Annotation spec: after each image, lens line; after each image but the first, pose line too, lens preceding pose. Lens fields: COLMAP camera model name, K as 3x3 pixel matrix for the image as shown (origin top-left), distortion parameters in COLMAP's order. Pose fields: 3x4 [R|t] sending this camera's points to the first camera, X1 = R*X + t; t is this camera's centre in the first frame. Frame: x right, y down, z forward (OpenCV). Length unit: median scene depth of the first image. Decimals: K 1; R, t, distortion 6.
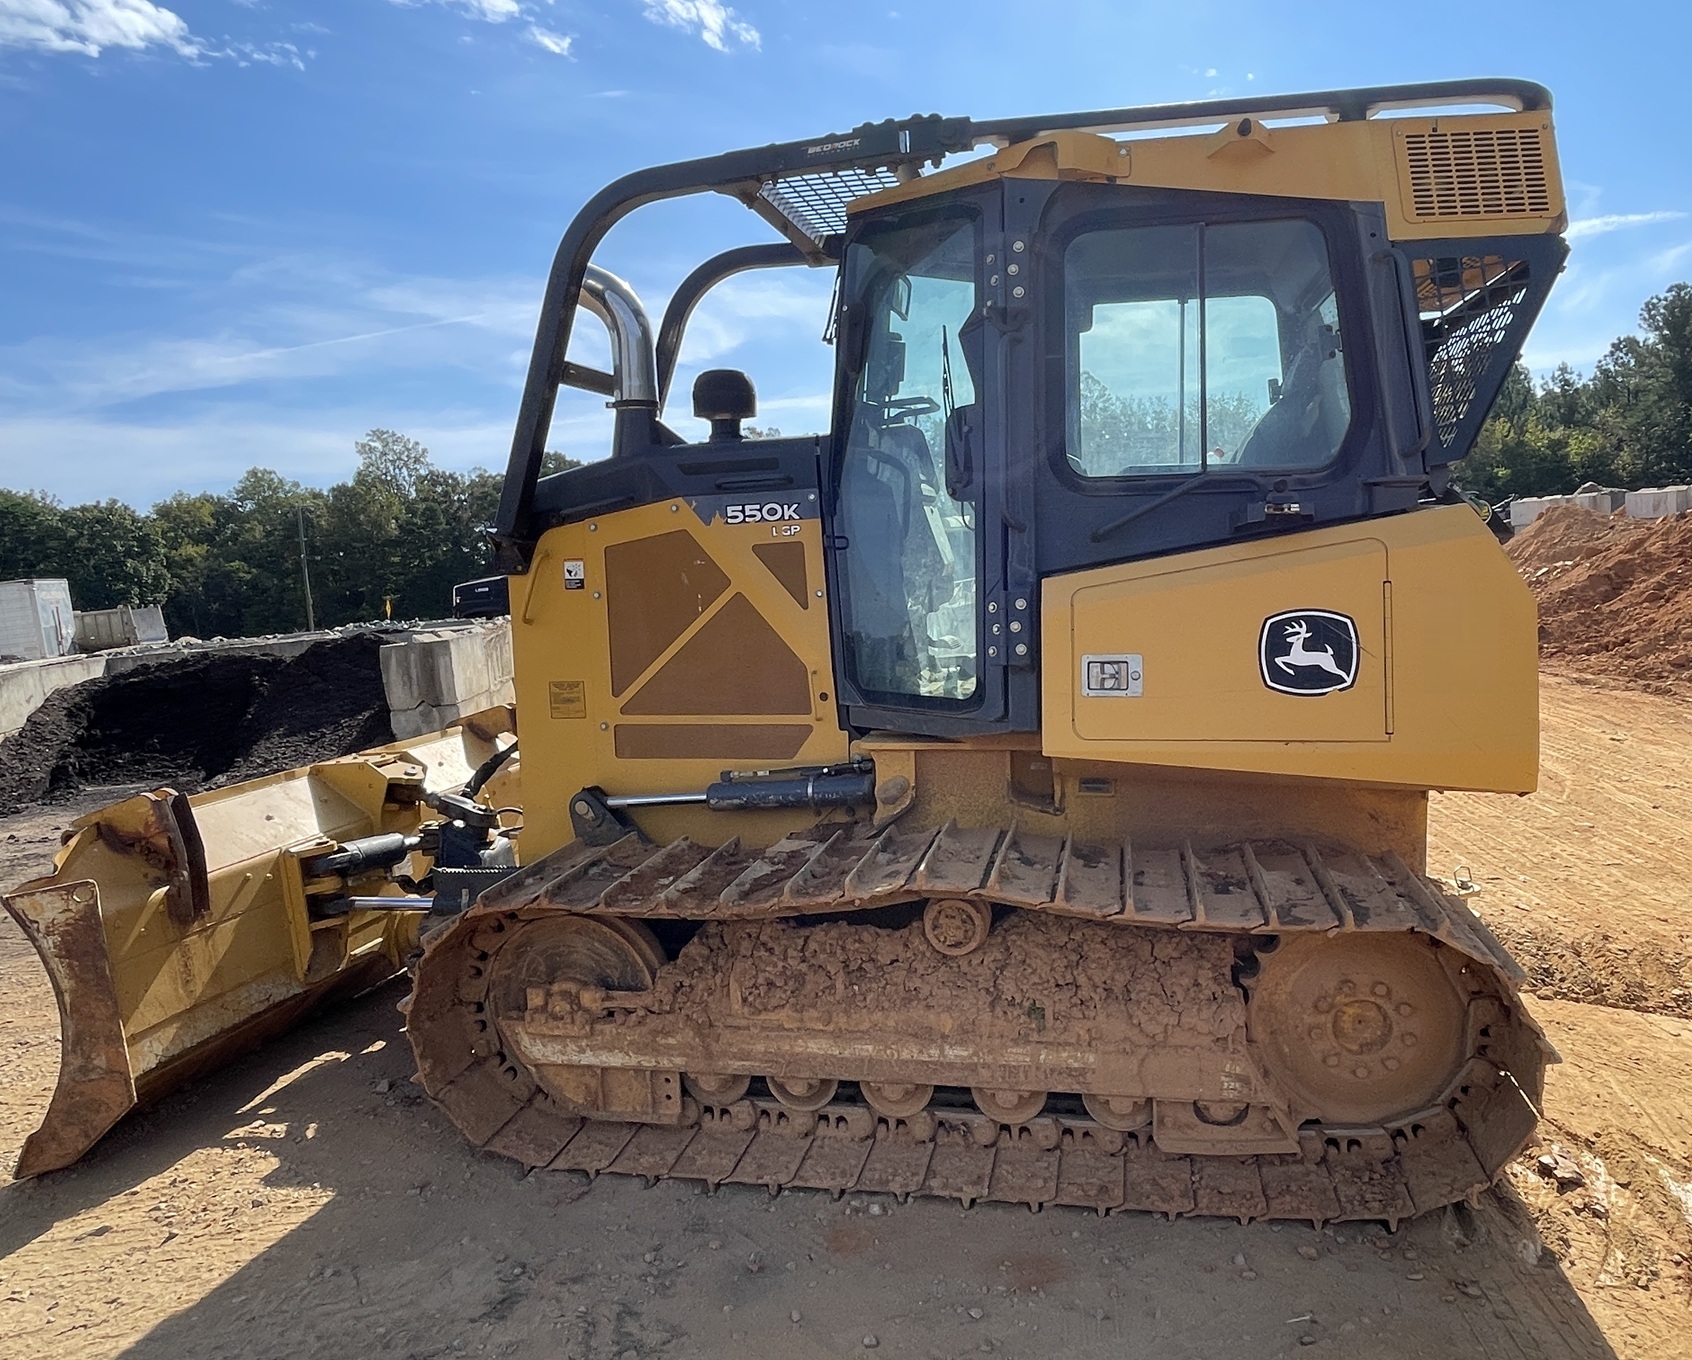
lens RADIAL K [[1187.2, 0, 902.6], [0, 1187.2, 668.2], [0, 0, 1]] dist [-0.002751, -0.008403]
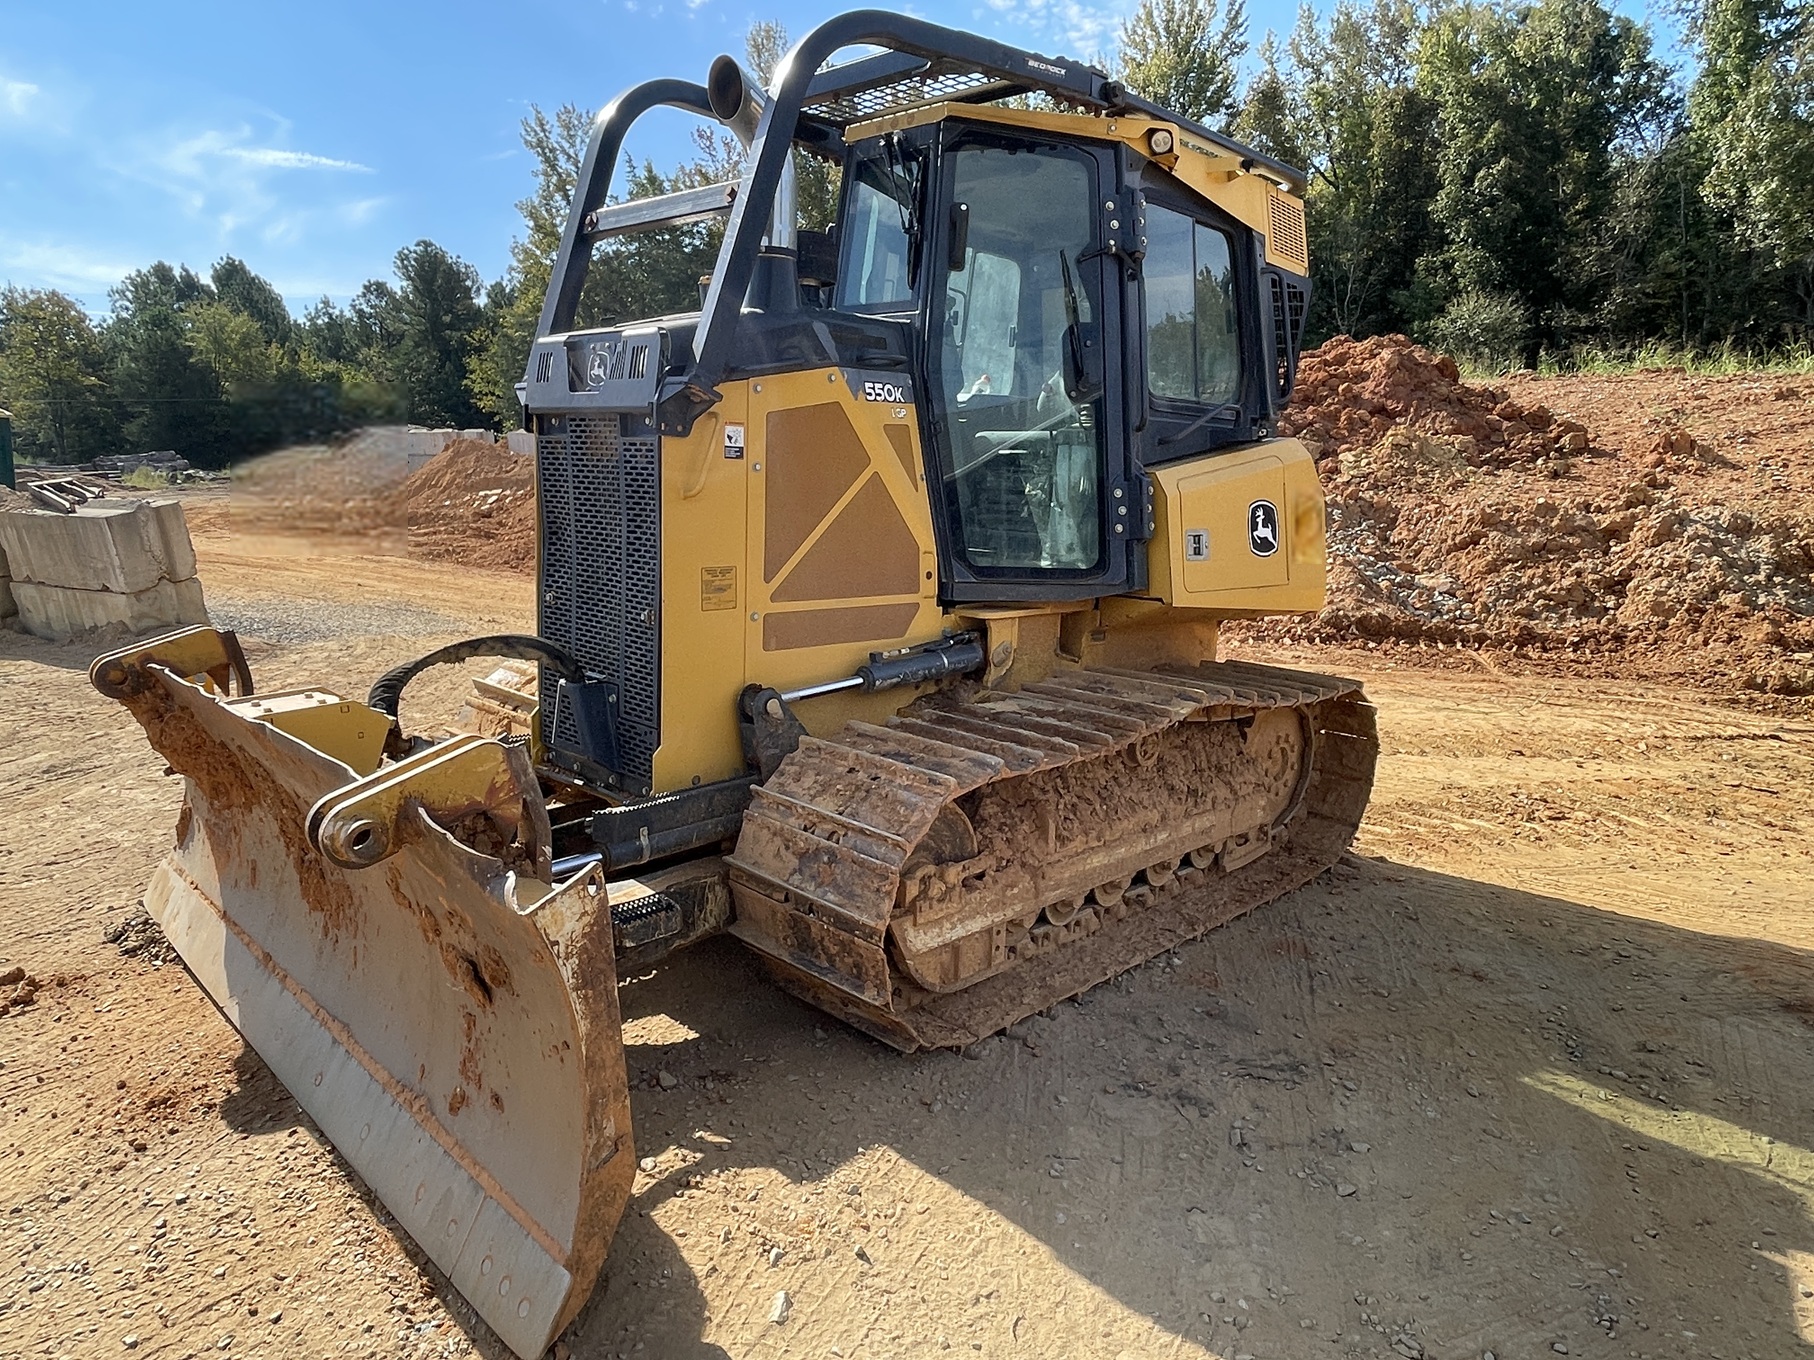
lens RADIAL K [[1186.1, 0, 907.0], [0, 1186.1, 680.0], [0, 0, 1]] dist [-0.007993, 0.006785]
pose [[0.555898, -0.093990, 0.825920, -1.010515], [0.038872, 0.995439, 0.087117, 0.025629], [-0.830341, -0.016323, 0.557016, 0.444976]]
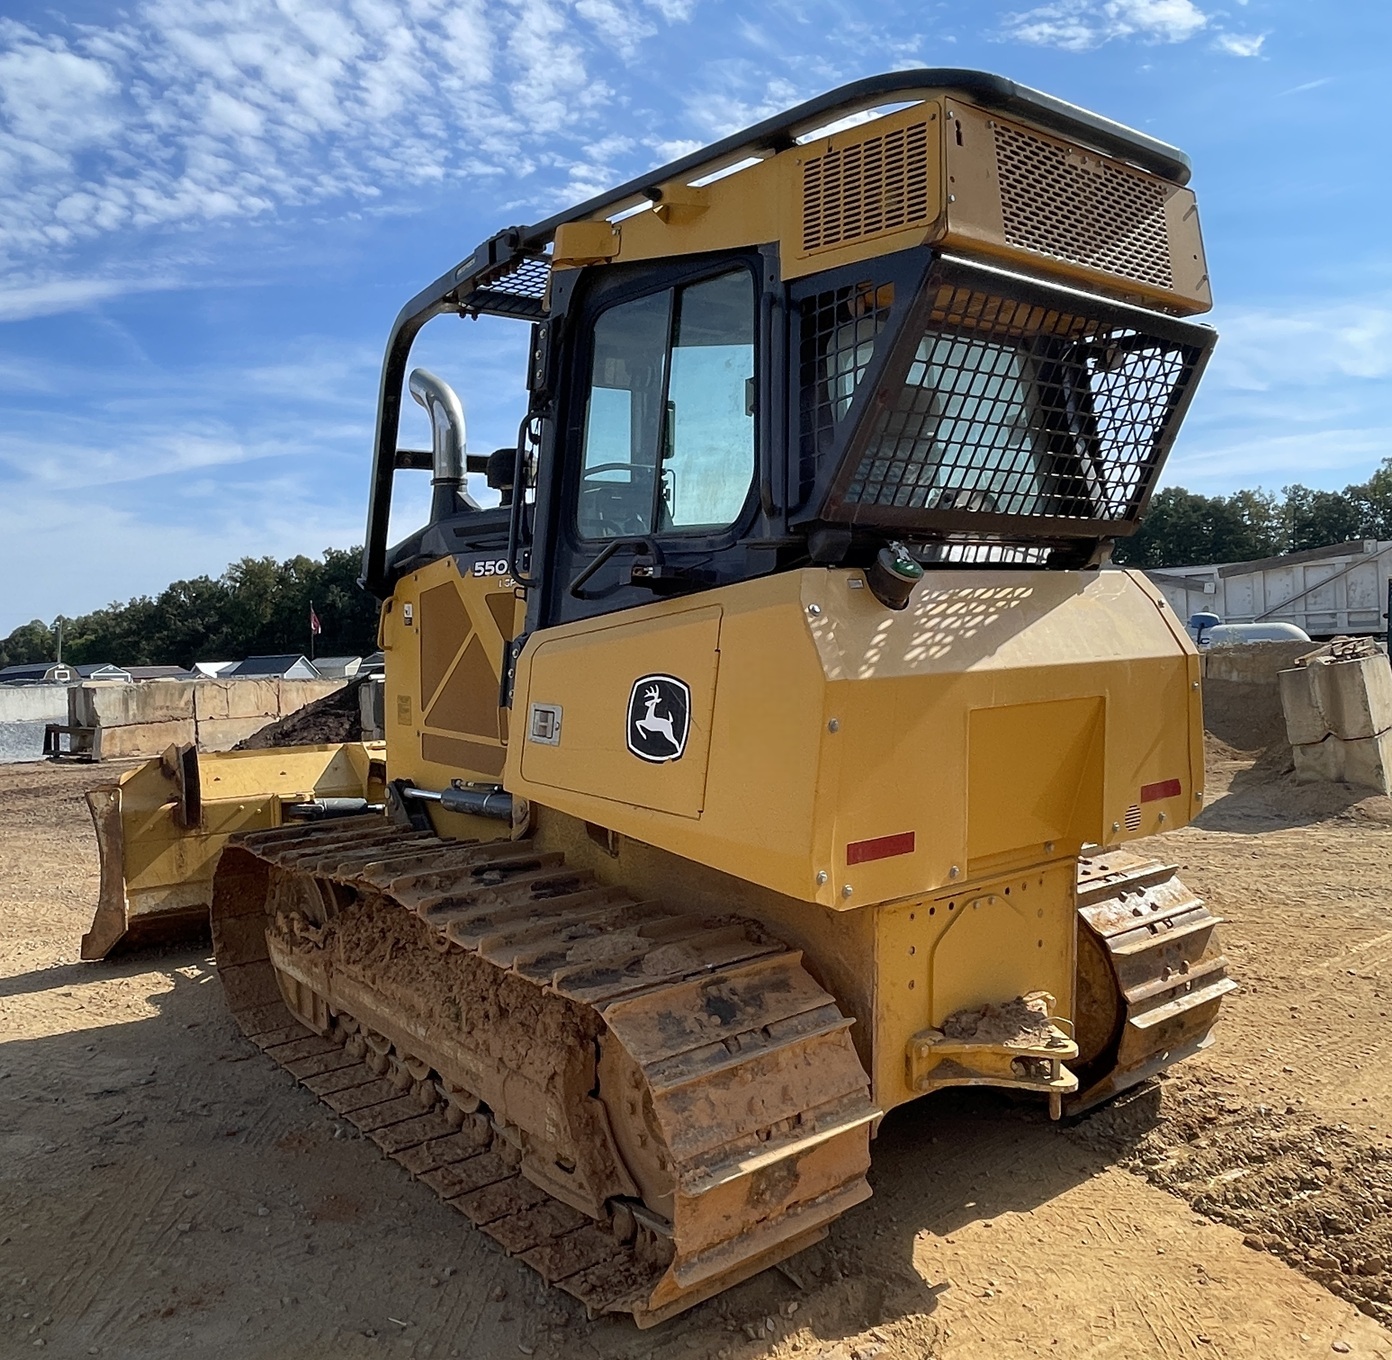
lens RADIAL K [[1178.1, 0, 601.7], [0, 1178.1, 676.9], [0, 0, 1]] dist [0.001713, -0.004820]
pose [[0.734508, 0.069995, -0.674980, 0.812004], [-0.086508, 0.996209, 0.009169, -0.044025], [0.673063, 0.051656, 0.737779, 0.212302]]
